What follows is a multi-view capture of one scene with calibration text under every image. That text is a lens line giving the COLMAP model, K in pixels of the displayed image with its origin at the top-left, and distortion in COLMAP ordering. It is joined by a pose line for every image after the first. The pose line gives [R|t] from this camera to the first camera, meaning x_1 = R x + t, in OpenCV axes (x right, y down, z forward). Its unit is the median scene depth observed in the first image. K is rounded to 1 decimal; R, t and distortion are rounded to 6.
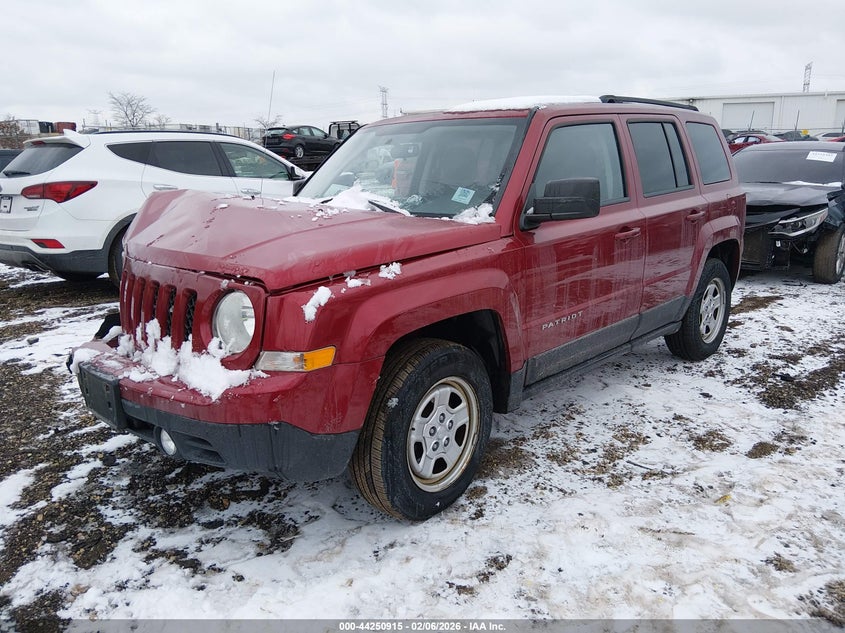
lens RADIAL K [[668.4, 0, 422.5], [0, 668.4, 316.5], [0, 0, 1]] dist [0.006705, -0.003665]
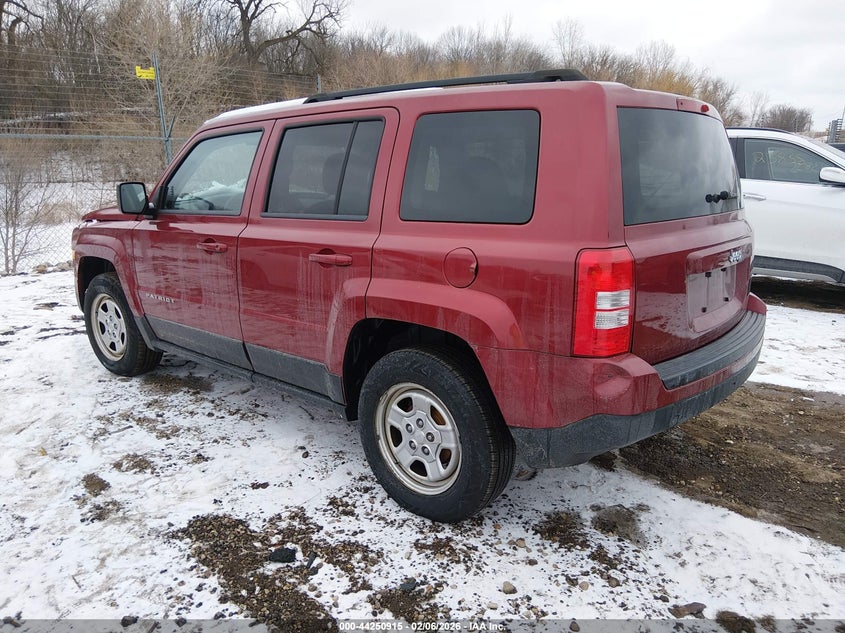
lens RADIAL K [[668.4, 0, 422.5], [0, 668.4, 316.5], [0, 0, 1]] dist [0.006705, -0.003665]
pose [[-0.005708, 0.267105, -0.963651, 1.160592], [-0.171042, 0.949204, 0.264114, -0.320177], [0.985247, 0.166332, 0.040268, 1.159098]]
